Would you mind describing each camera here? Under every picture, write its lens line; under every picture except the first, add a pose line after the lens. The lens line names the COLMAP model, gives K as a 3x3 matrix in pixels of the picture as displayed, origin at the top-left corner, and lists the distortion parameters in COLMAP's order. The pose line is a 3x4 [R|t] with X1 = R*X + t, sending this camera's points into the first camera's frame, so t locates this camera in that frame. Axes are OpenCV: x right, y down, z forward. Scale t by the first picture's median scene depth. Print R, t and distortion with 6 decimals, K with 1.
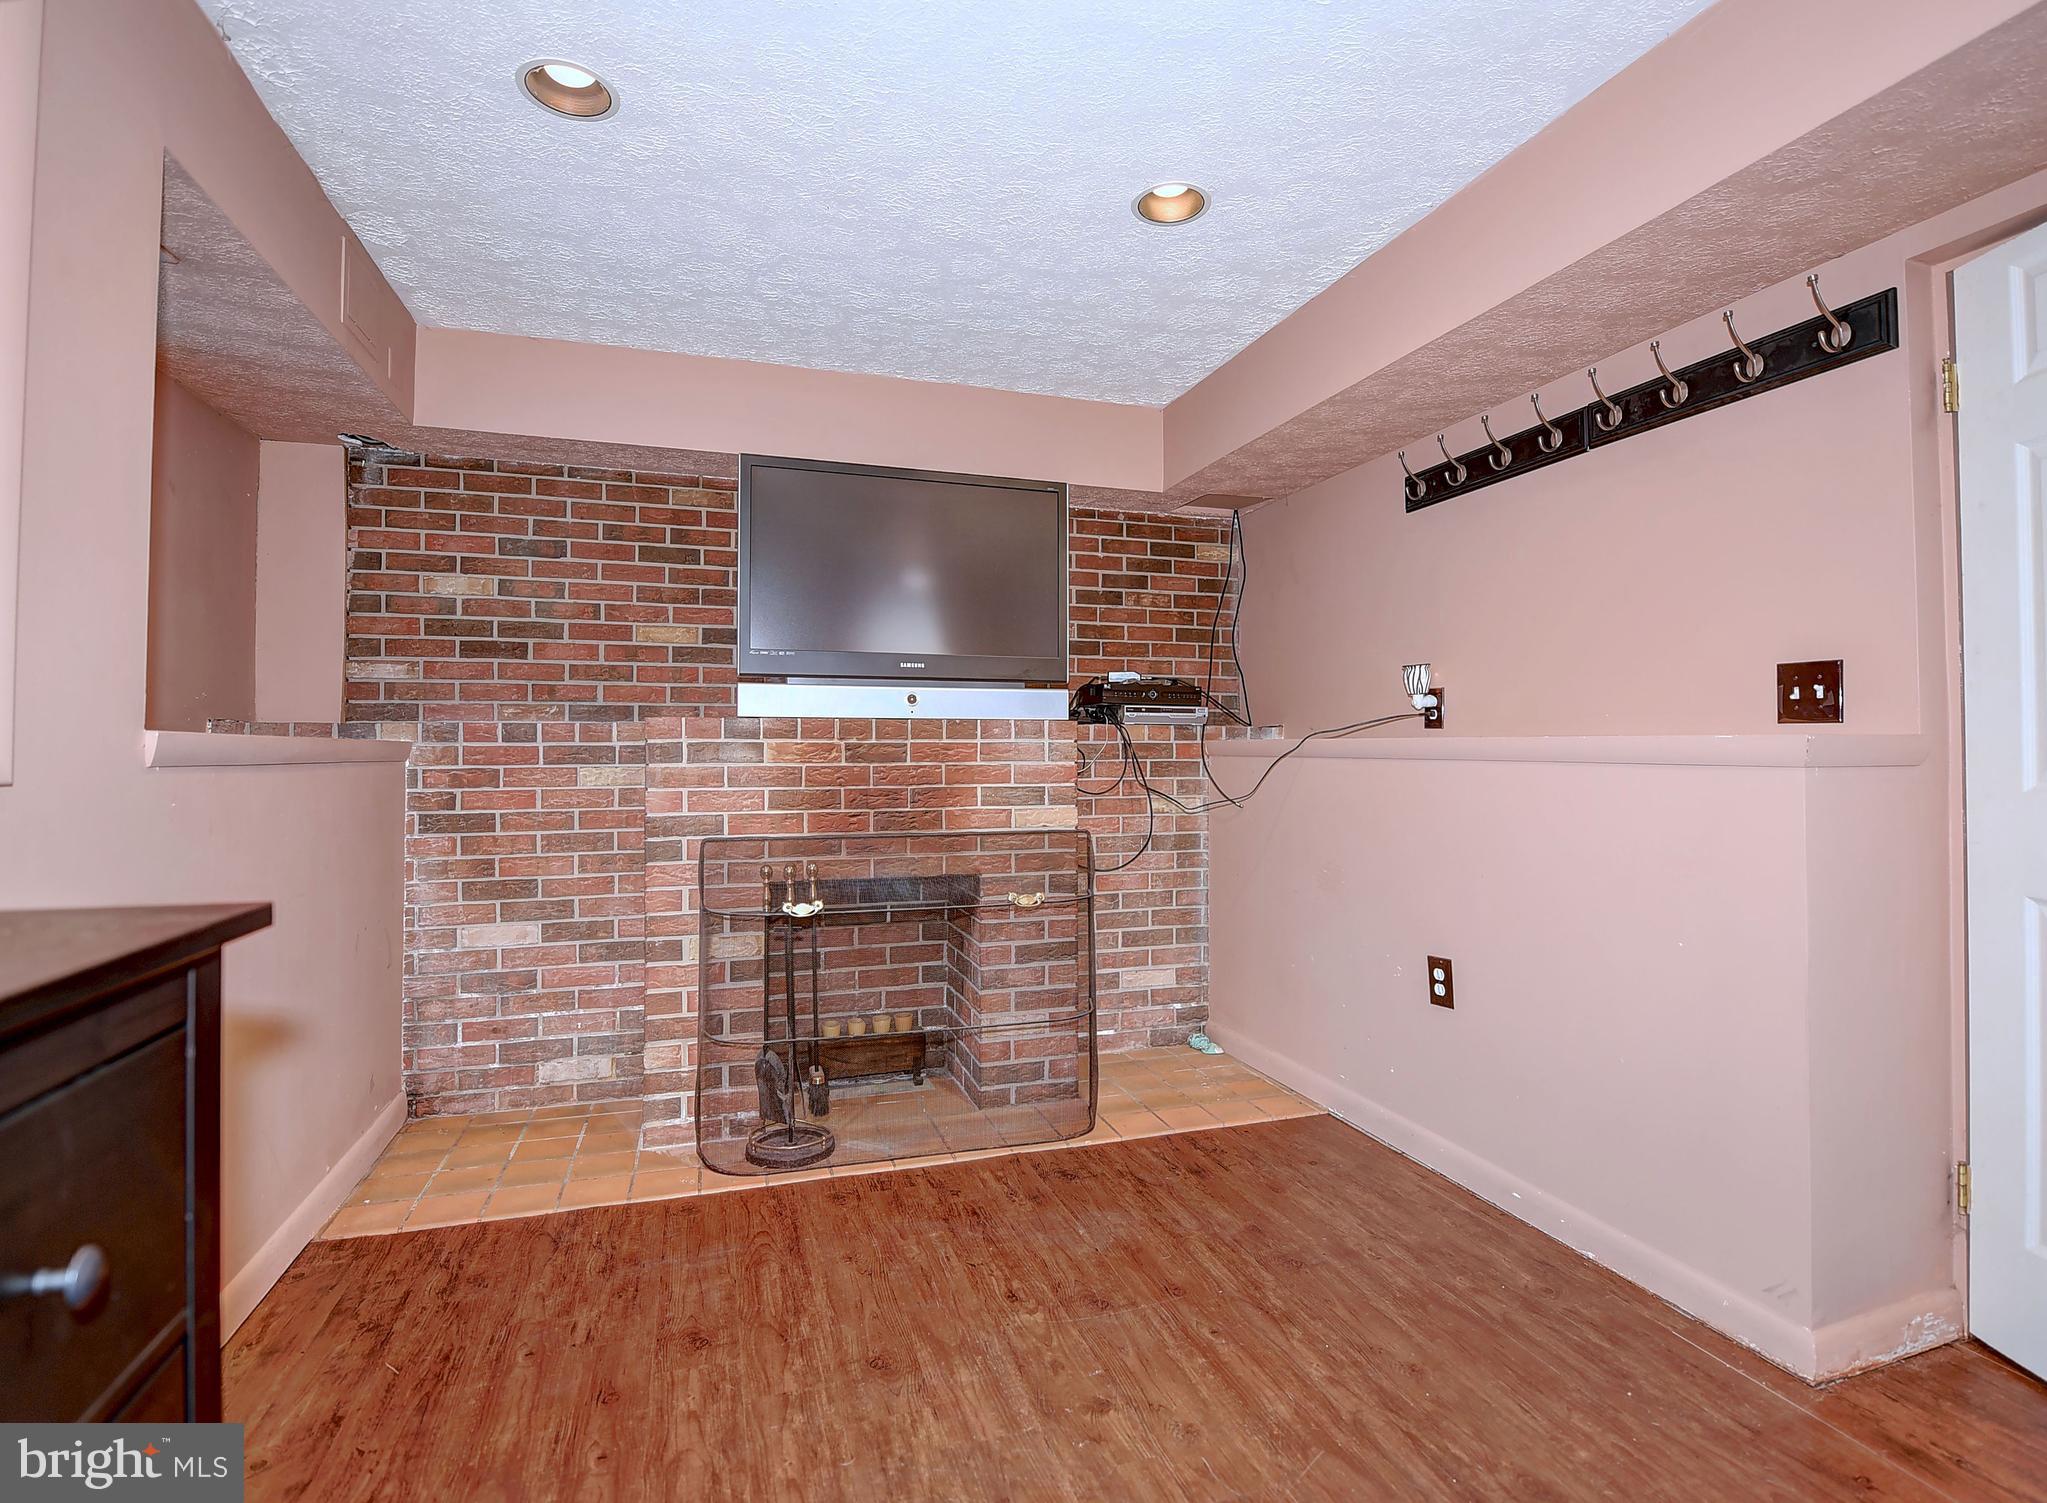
lens RADIAL K [[987.1, 0, 1023.9], [0, 987.1, 741.1], [0, 0, 1]] dist [-0.002583, -0.015150]
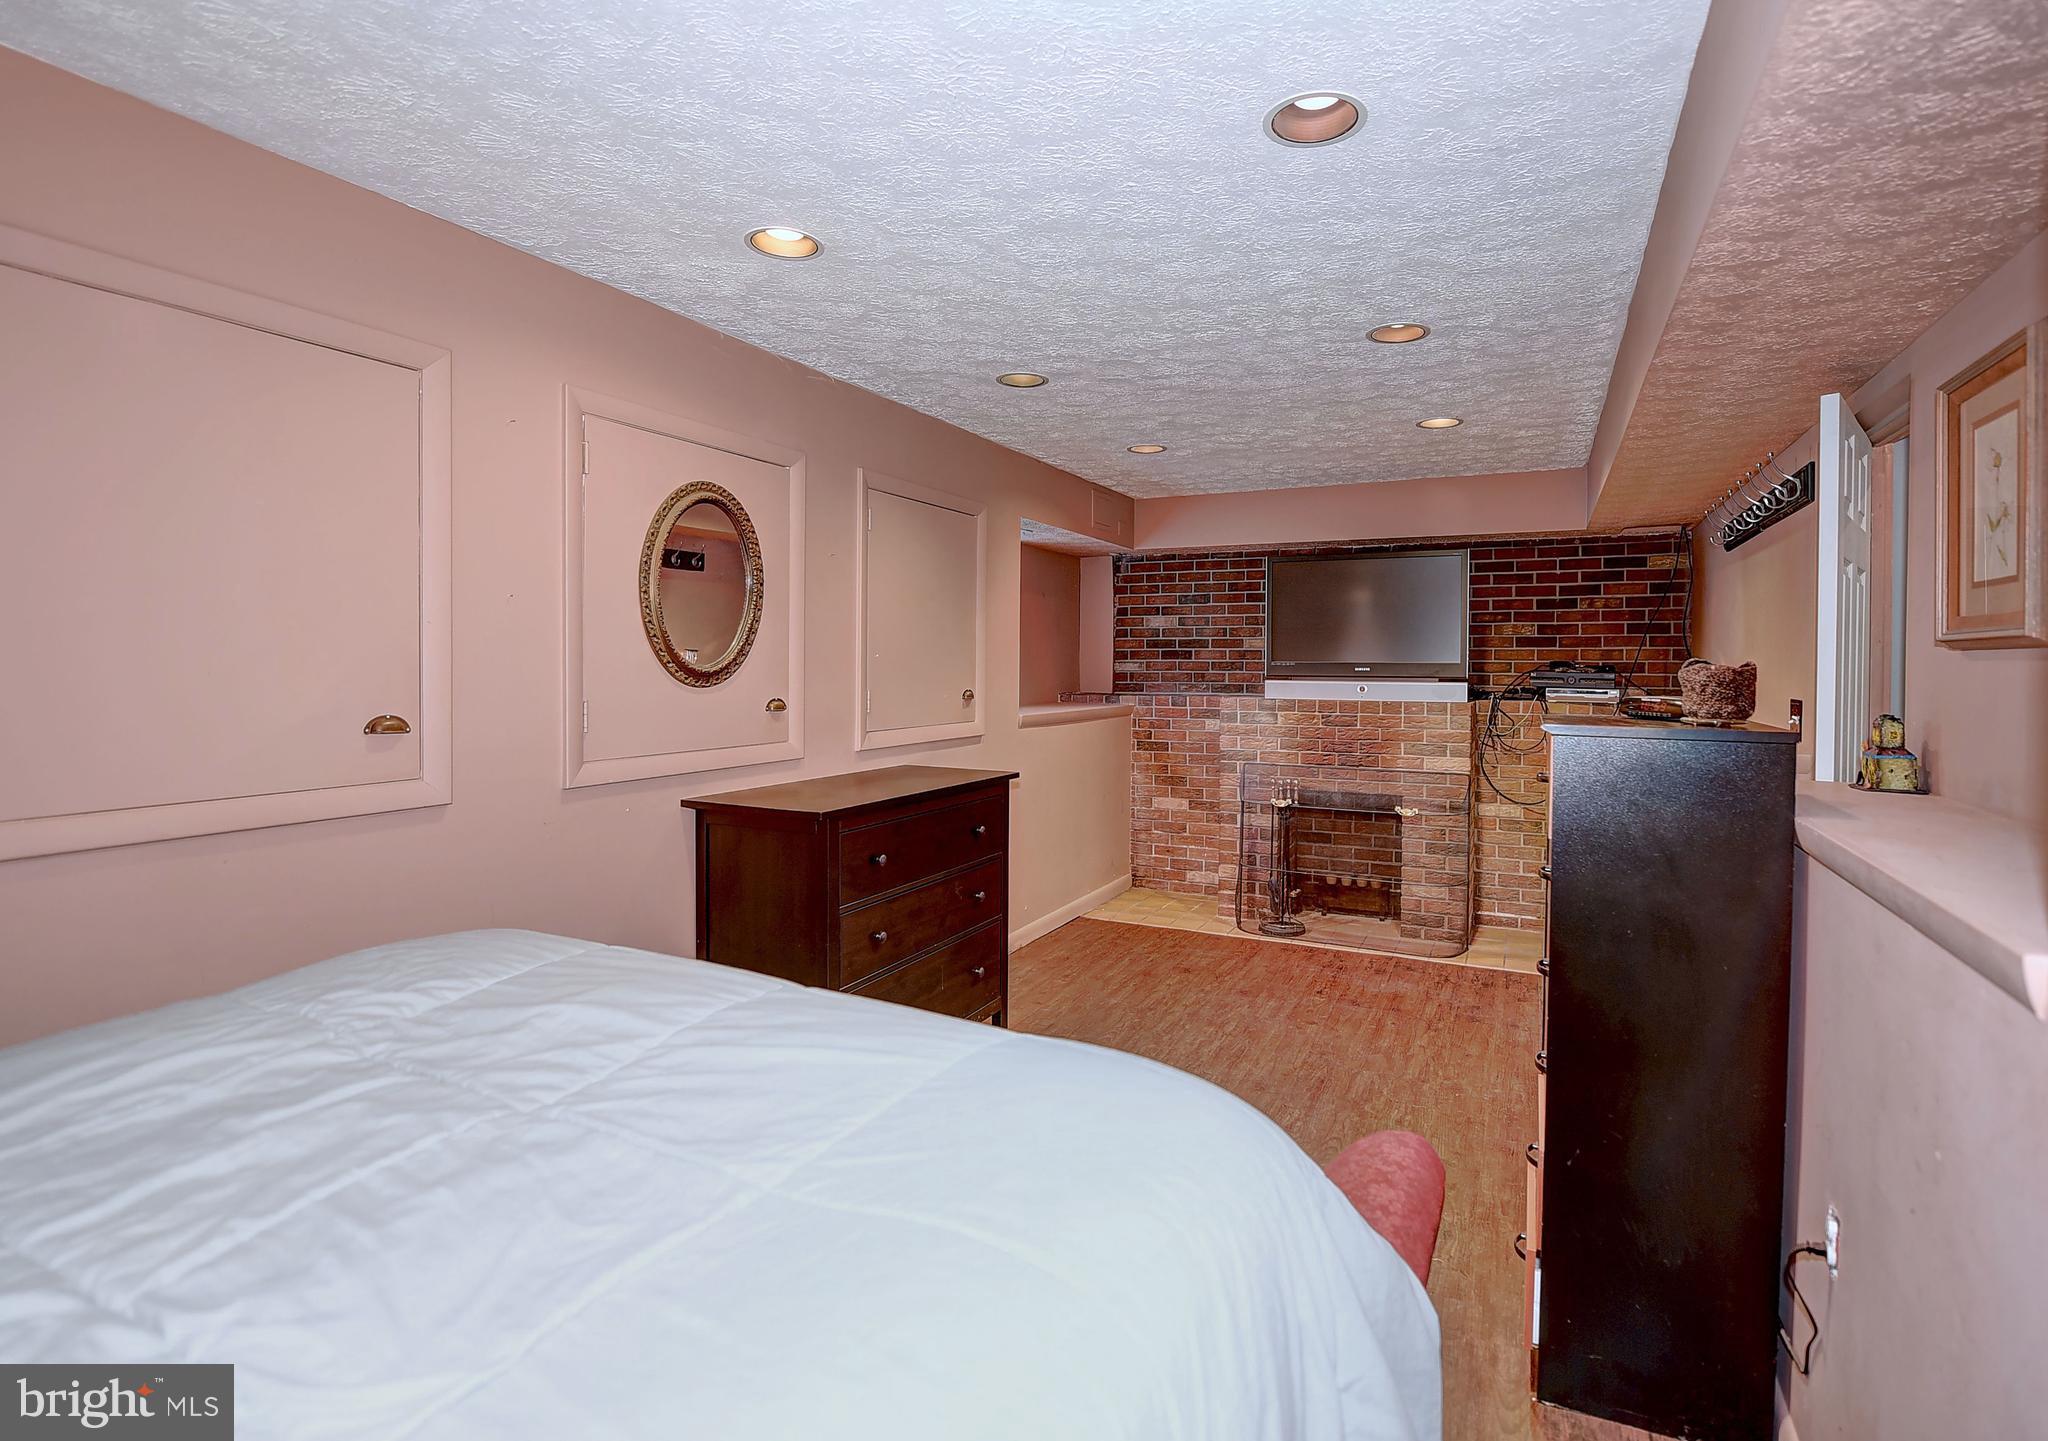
lens RADIAL K [[972.5, 0, 1023.9], [0, 972.5, 686.2], [0, 0, 1]] dist [-0.001537, -0.000139]
pose [[0.695963, 0.015536, -0.717909, 0.663762], [0.008893, 0.999503, 0.030251, -0.100939], [0.718022, -0.027437, 0.695479, -0.566000]]
